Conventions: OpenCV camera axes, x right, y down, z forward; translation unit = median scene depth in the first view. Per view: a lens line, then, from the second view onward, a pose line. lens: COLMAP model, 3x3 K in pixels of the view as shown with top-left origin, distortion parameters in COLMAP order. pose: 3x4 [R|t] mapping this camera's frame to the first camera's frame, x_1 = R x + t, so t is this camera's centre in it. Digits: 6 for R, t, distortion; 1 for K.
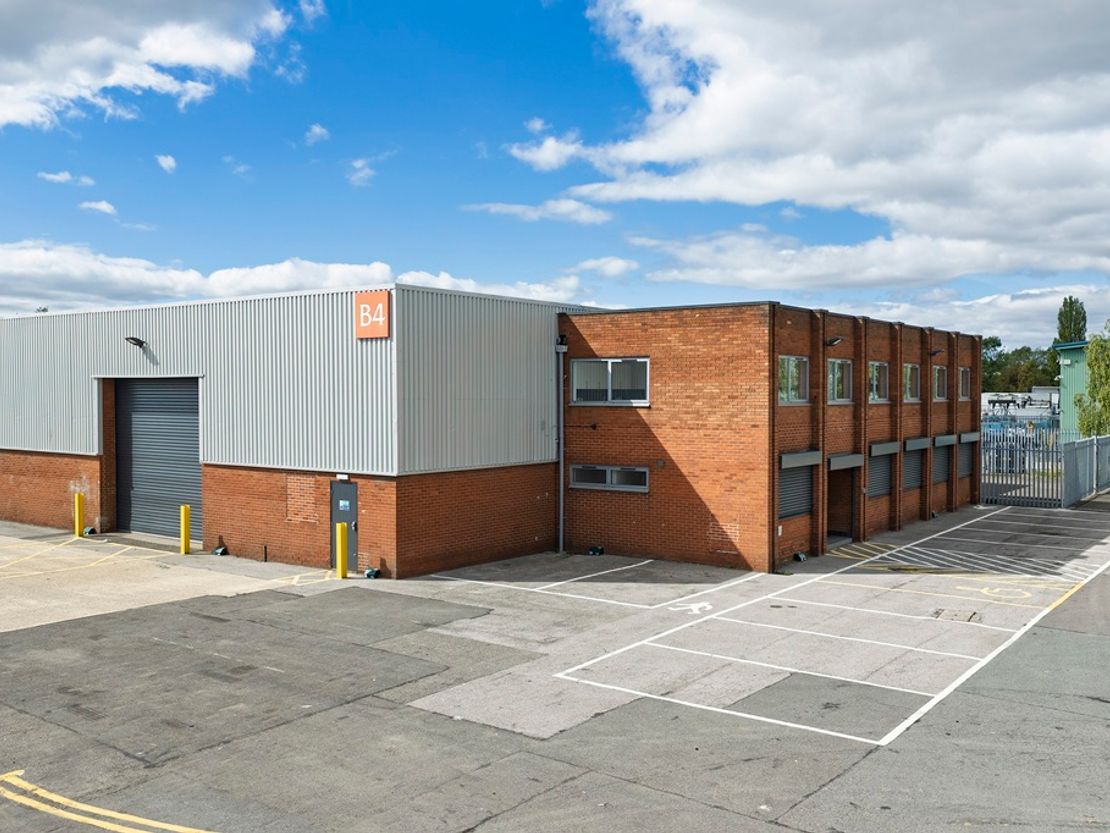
lens RADIAL K [[1014.4, 0, 559.6], [0, 1014.4, 420.2], [0, 0, 1]] dist [0.003889, -0.005088]
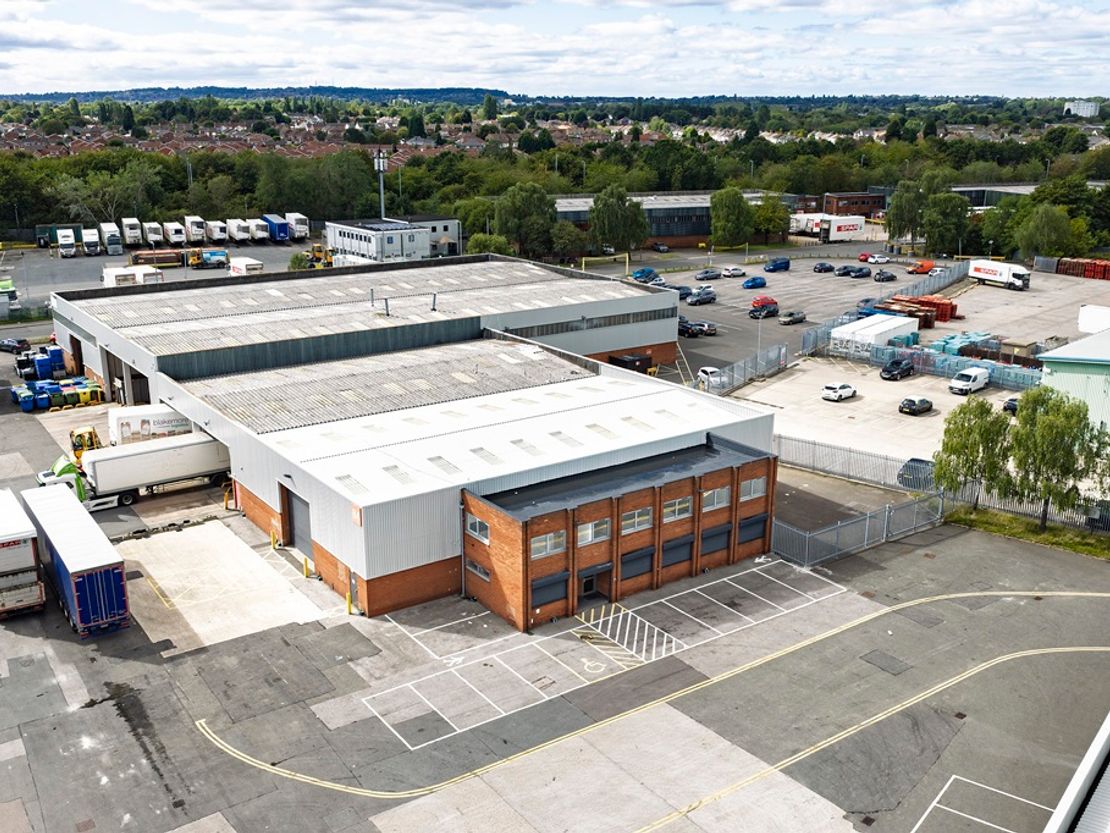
lens RADIAL K [[1036.1, 0, 555.0], [0, 1036.1, 416.5], [0, 0, 1]] dist [0.012039, -0.016366]
pose [[0.950868, 0.090767, -0.295991, 0.885537], [-0.014199, 0.967837, 0.251177, -0.871798], [0.309269, -0.234634, 0.921574, -0.972395]]
